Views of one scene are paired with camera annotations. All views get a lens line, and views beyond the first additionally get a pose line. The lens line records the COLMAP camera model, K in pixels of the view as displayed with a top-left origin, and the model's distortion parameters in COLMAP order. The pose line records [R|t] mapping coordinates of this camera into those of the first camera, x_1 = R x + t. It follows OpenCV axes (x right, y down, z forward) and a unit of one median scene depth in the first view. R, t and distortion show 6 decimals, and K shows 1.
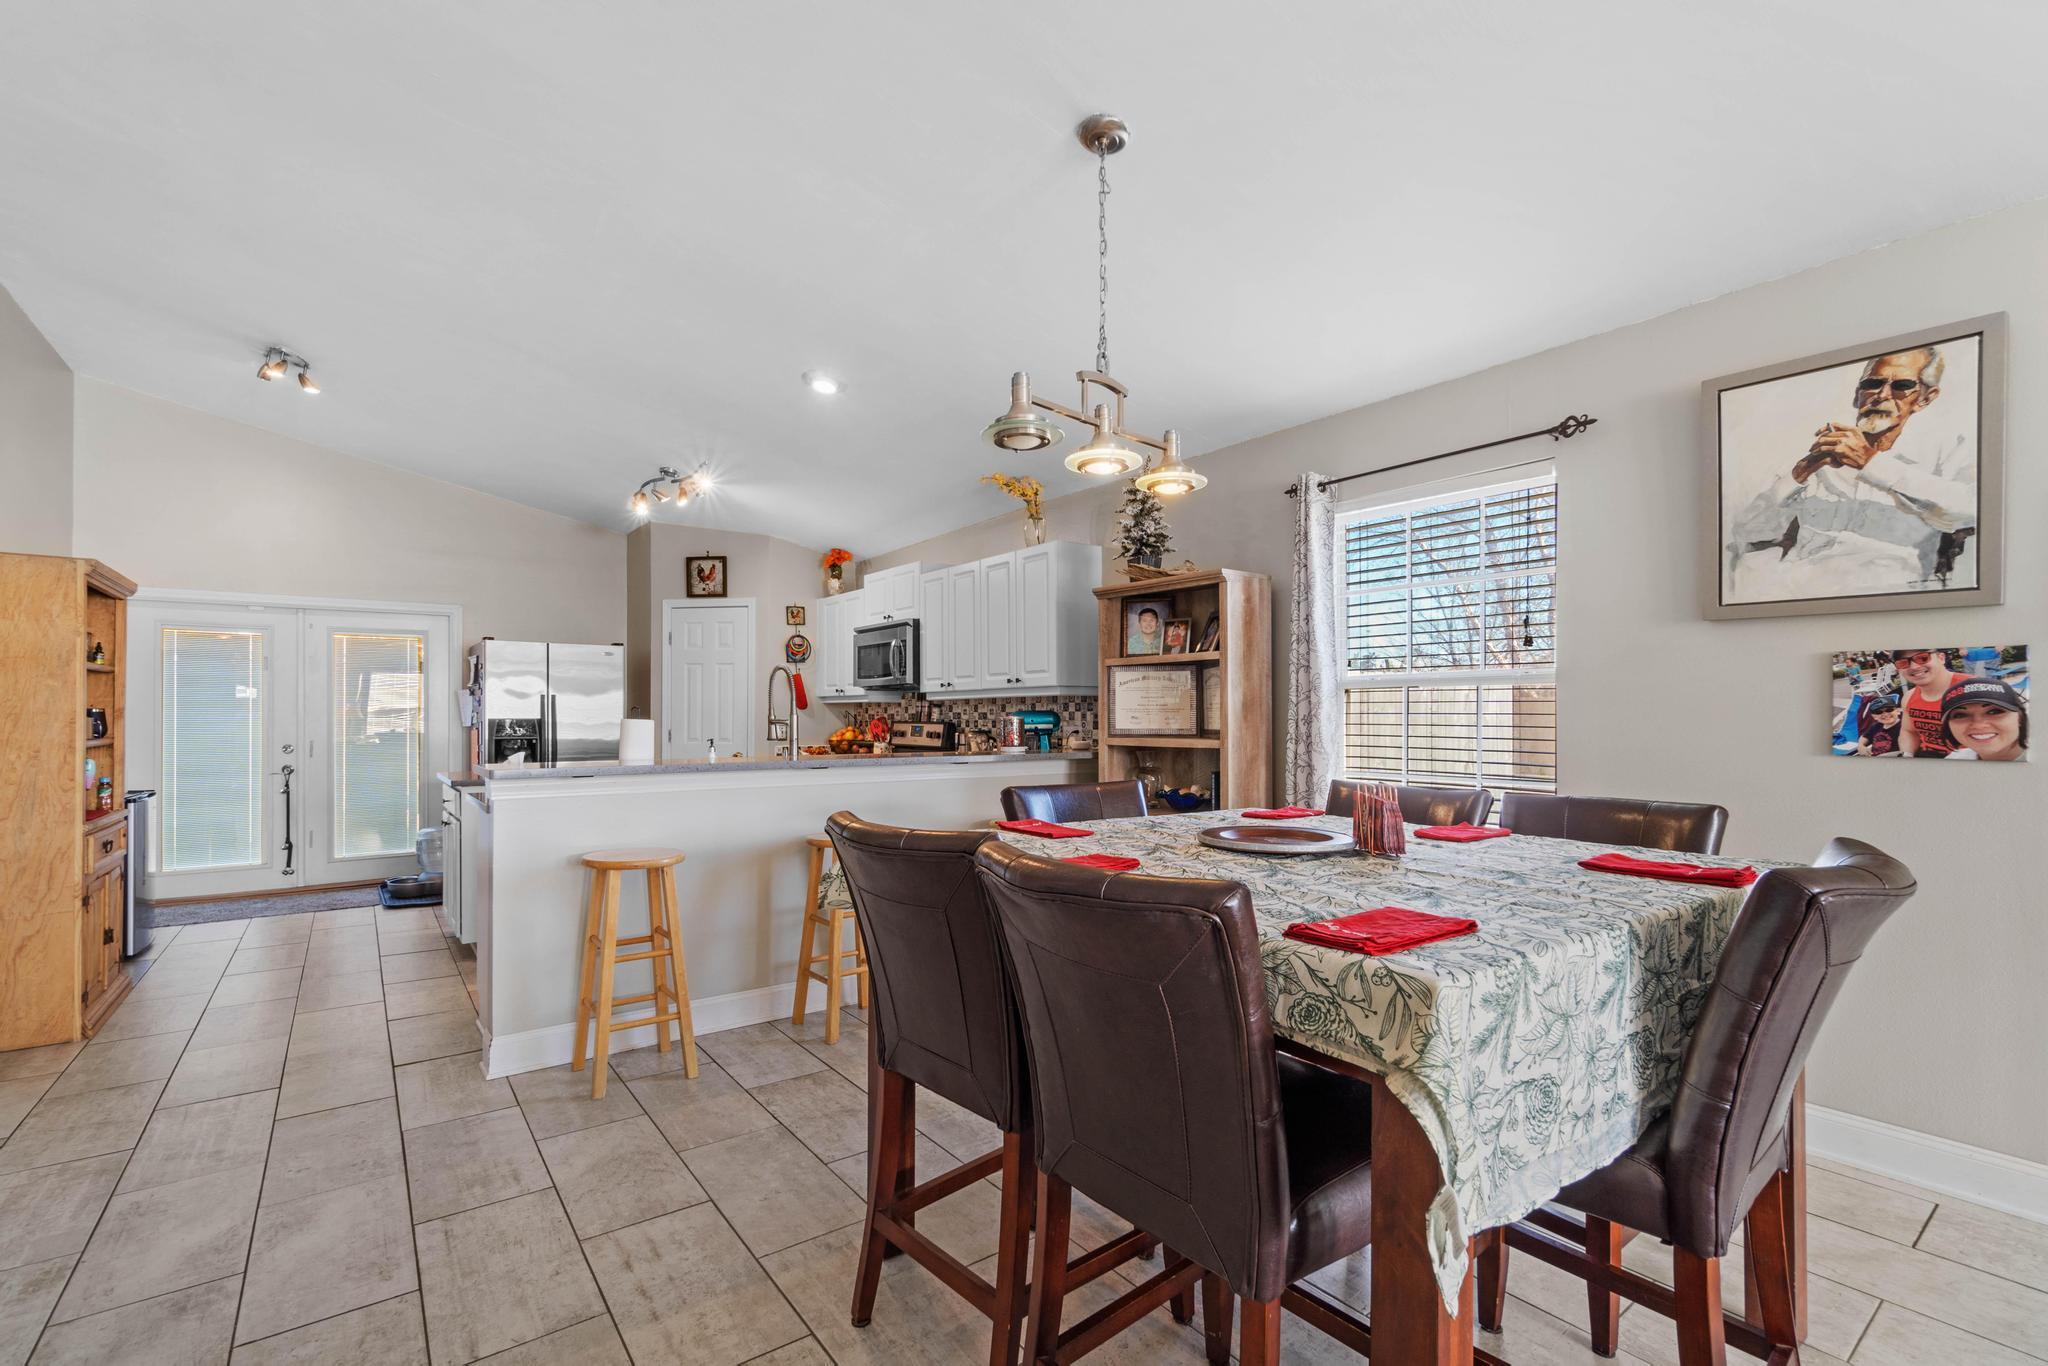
lens RADIAL K [[894.6, 0, 1014.4], [0, 894.6, 710.9], [0, 0, 1]] dist [-0.010466, 0.002993]
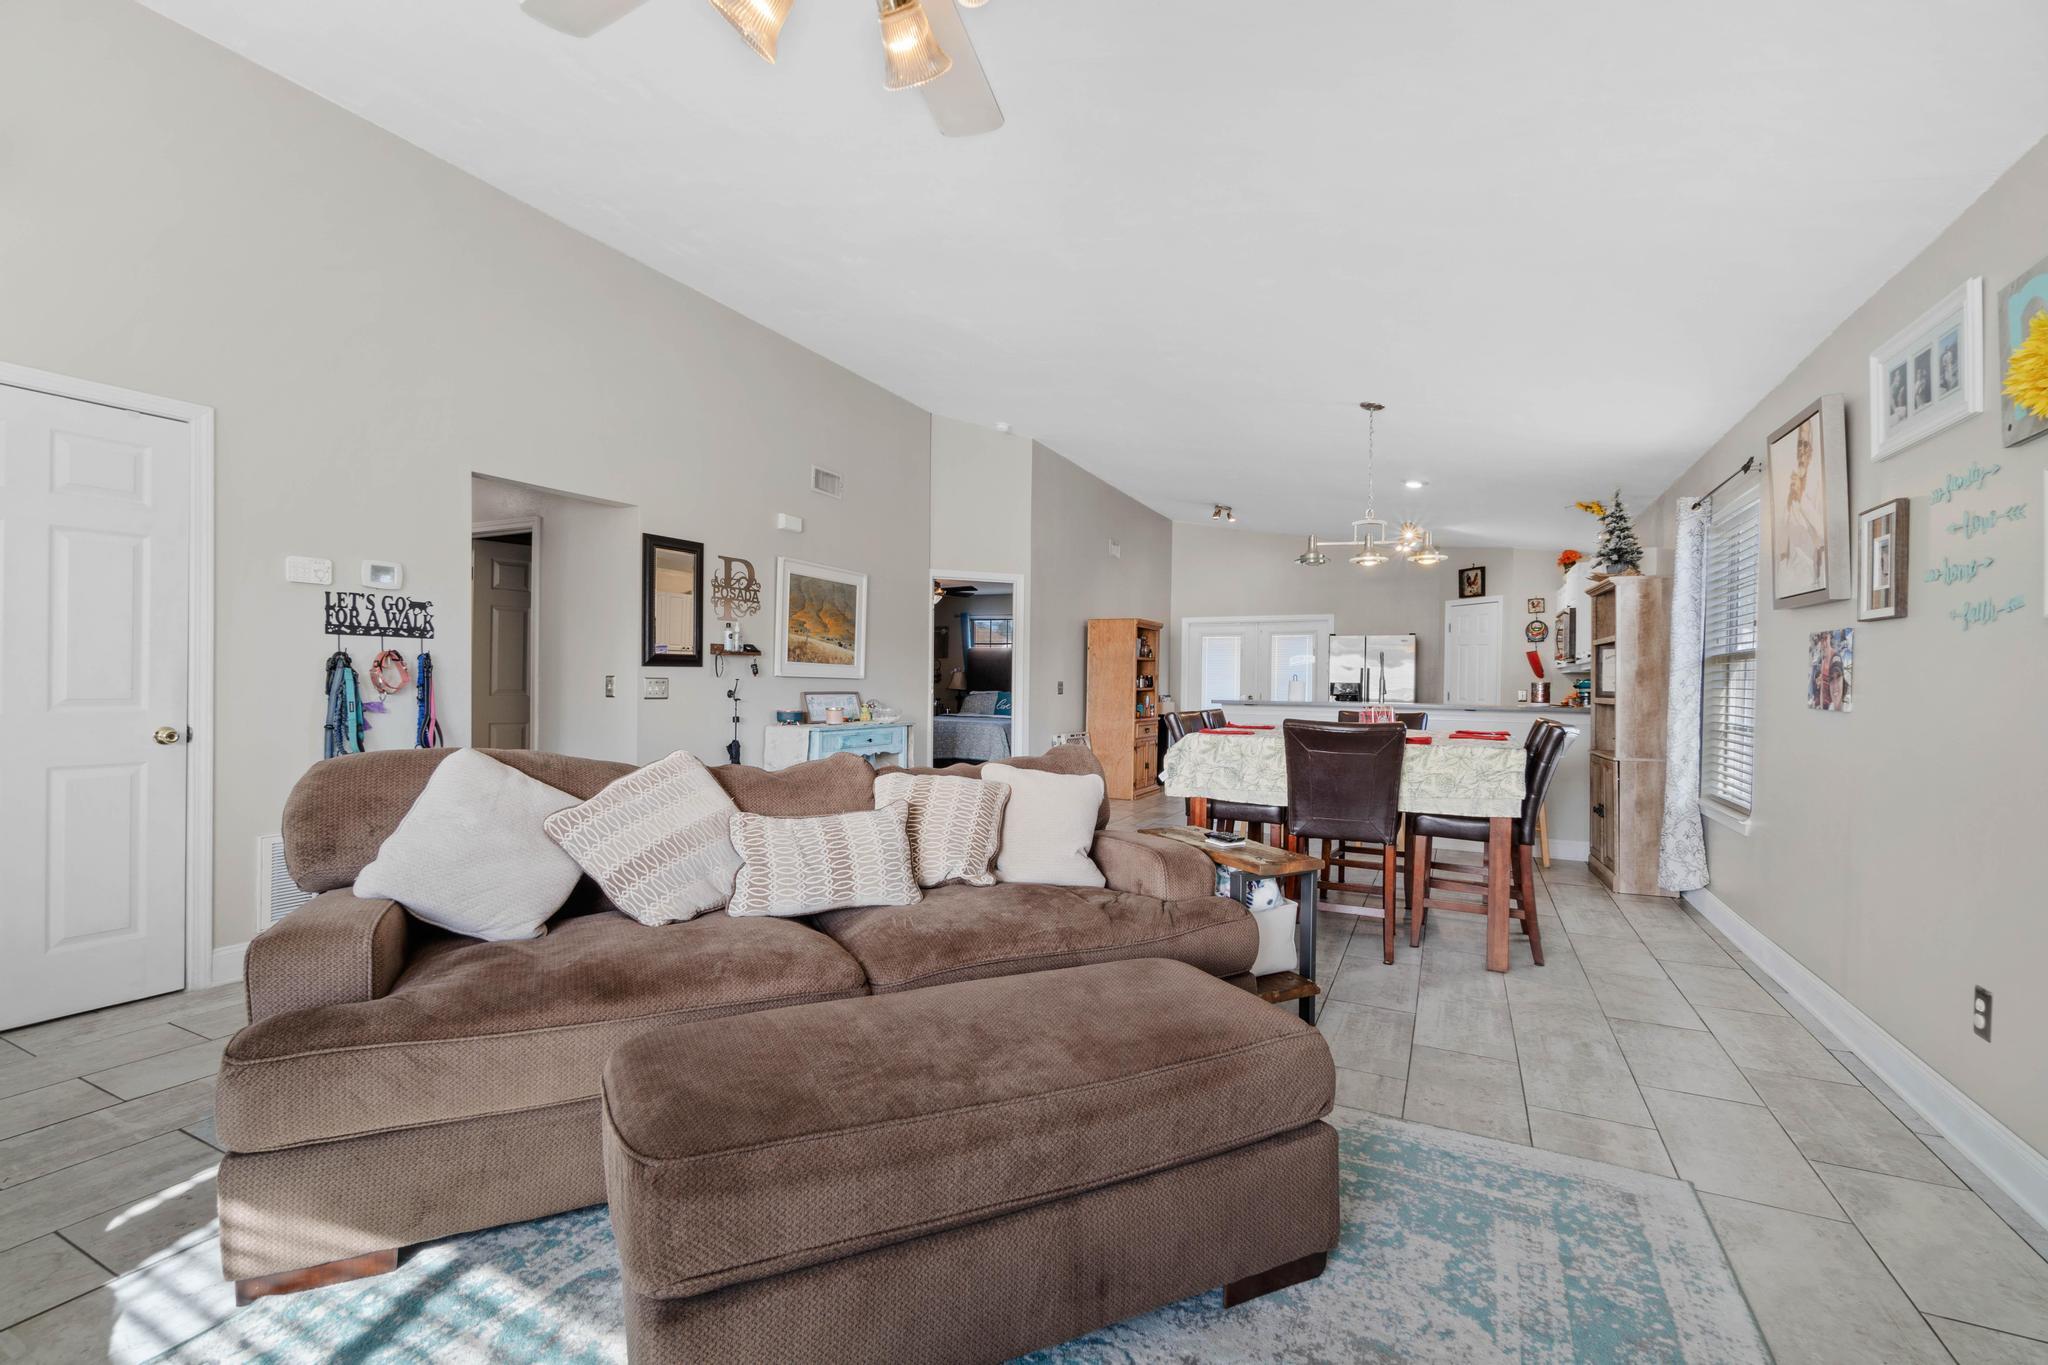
lens RADIAL K [[894.6, 0, 1008.3], [0, 894.6, 690.5], [0, 0, 1]] dist [-0.010466, 0.002993]
pose [[0.448134, 0.017749, -0.893790, 0.773462], [-0.011426, 0.999835, 0.014126, 0.008593], [0.893894, 0.003882, 0.448262, -0.350852]]
